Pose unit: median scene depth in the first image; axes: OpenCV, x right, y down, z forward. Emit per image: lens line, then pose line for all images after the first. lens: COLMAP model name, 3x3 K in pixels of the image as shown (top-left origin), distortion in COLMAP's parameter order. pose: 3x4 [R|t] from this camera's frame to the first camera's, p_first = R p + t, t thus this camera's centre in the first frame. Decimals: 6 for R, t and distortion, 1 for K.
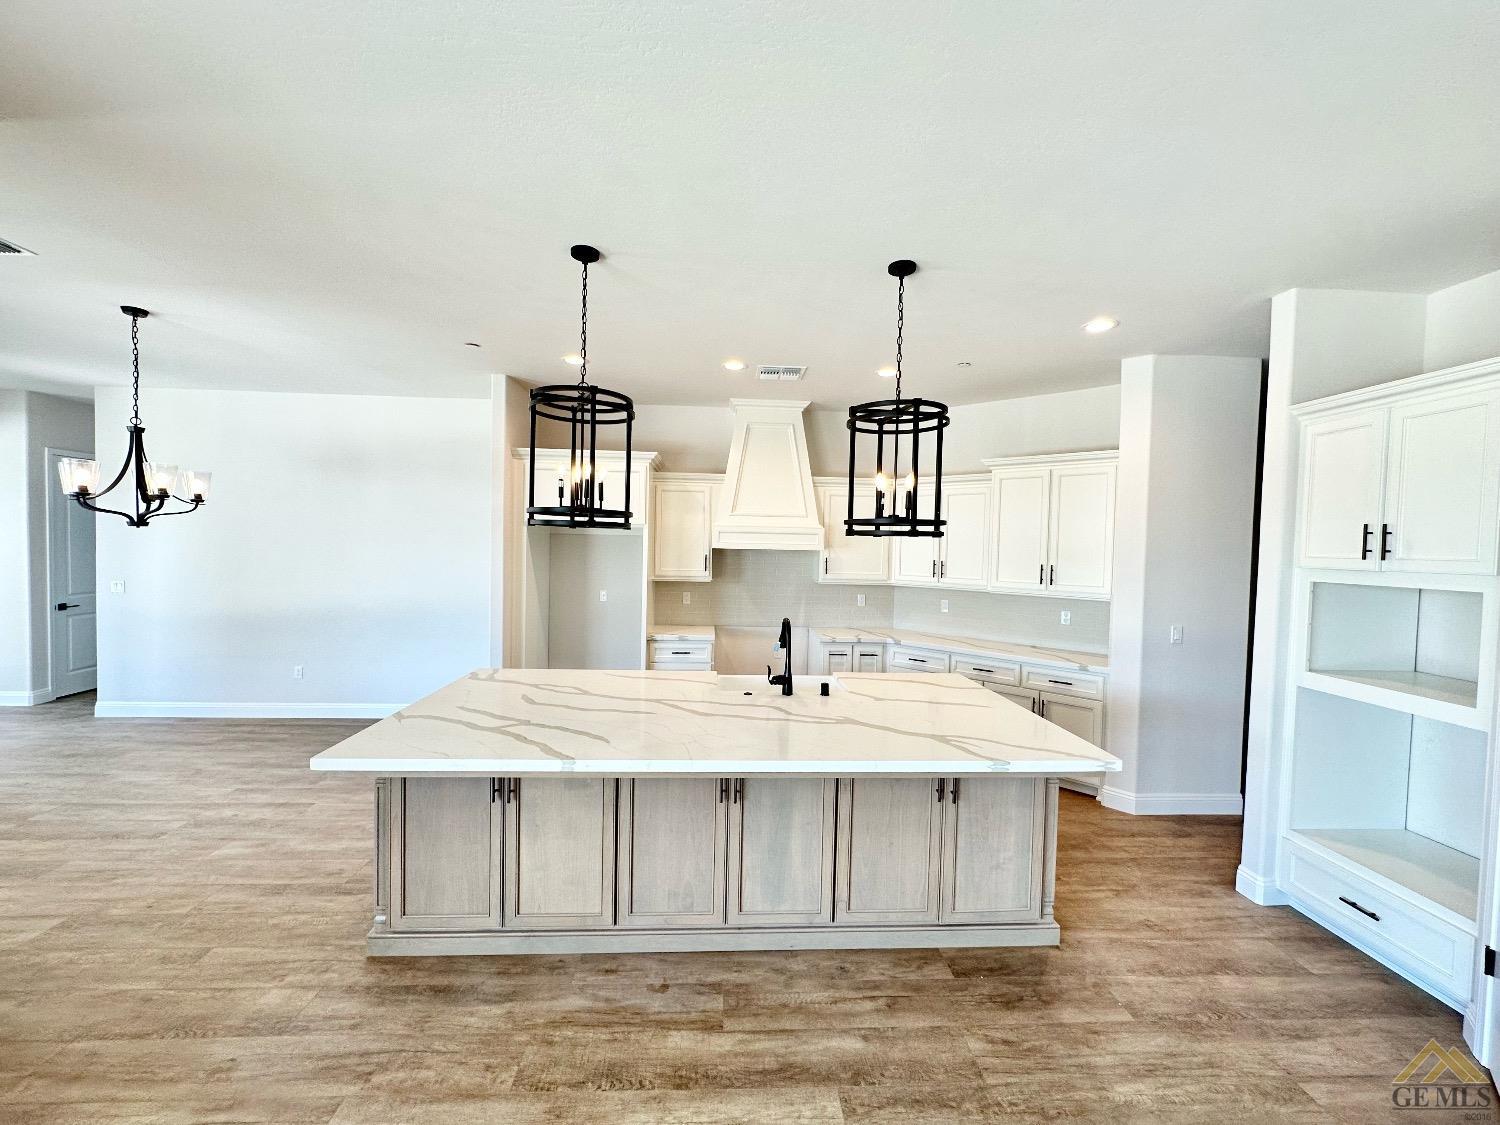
lens RADIAL K [[595.5, 0, 748.3], [0, 595.5, 560.9], [0, 0, 1]] dist [-0.003618, 0.000869]
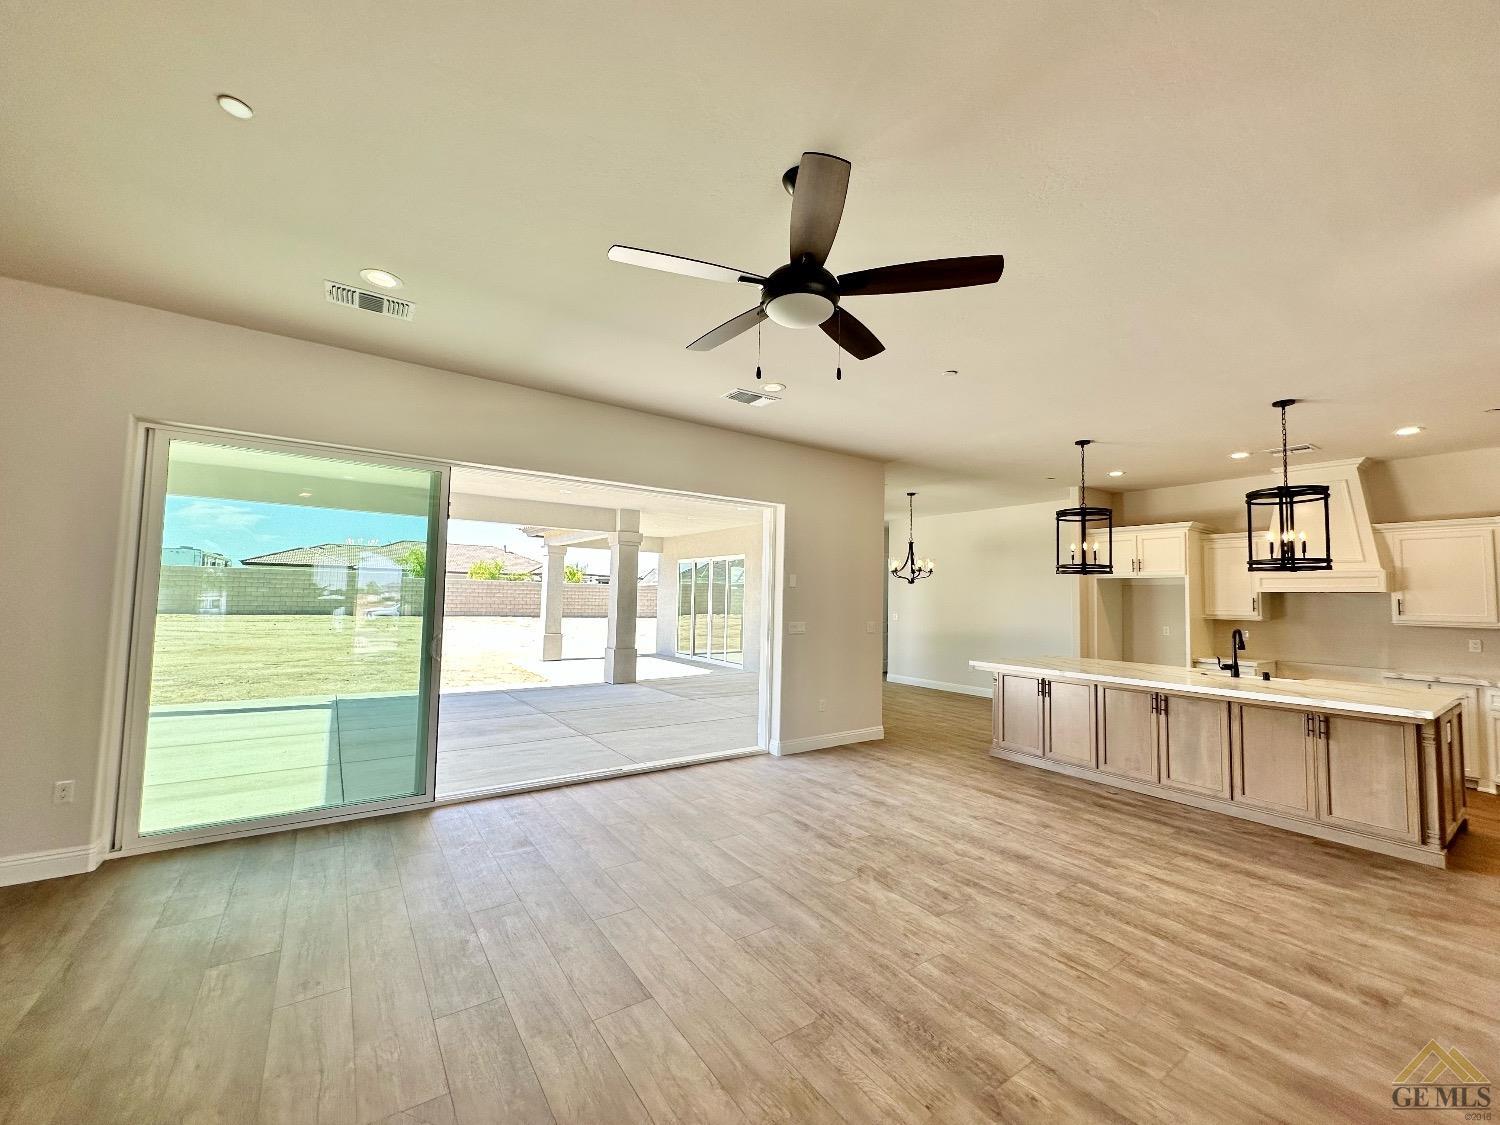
lens RADIAL K [[595.5, 0, 749.2], [0, 595.5, 561.4], [0, 0, 1]] dist [-0.003618, 0.000869]
pose [[0.528290, -0.064281, -0.846627, 0.775480], [-0.035491, 0.994587, -0.097661, 0.130570], [0.848322, 0.081641, 0.523149, -0.957228]]
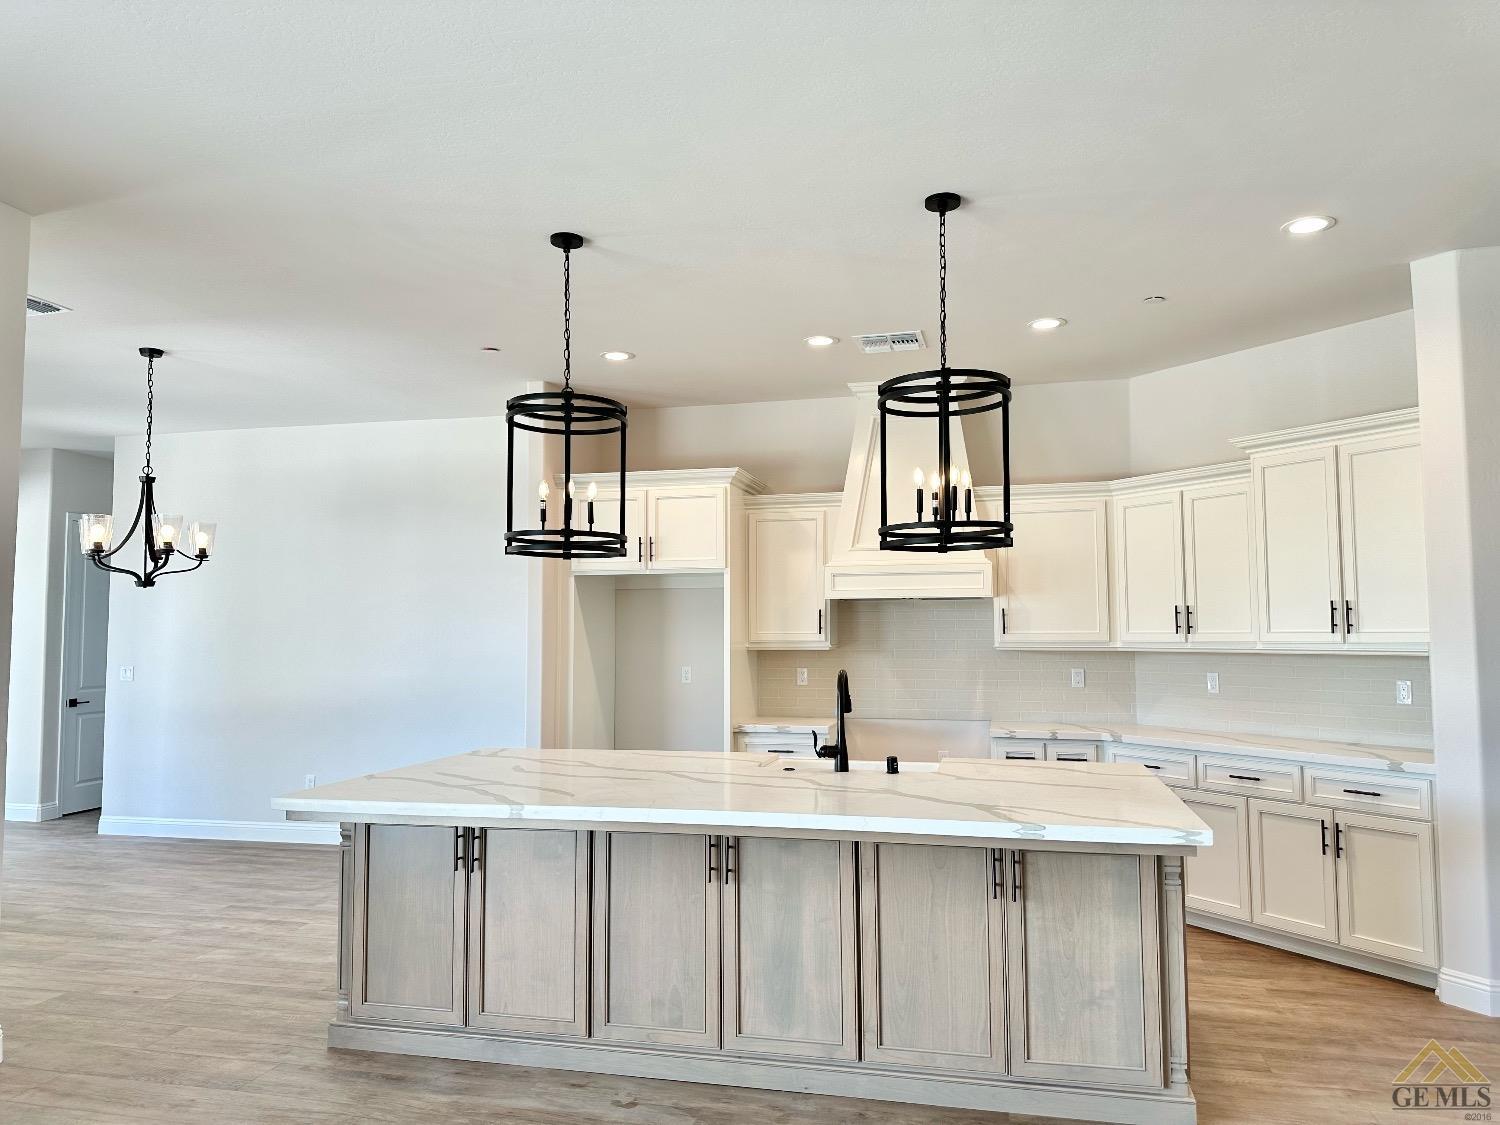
lens RADIAL K [[1049.0, 0, 752.5], [0, 1049.0, 562.2], [0, 0, 1]] dist [0.032376, -0.038353]
pose [[0.958430, -0.046479, -0.281517, 0.363143], [0.018829, 0.994795, -0.100137, 0.099950], [0.284706, 0.090674, 0.954317, -0.317059]]
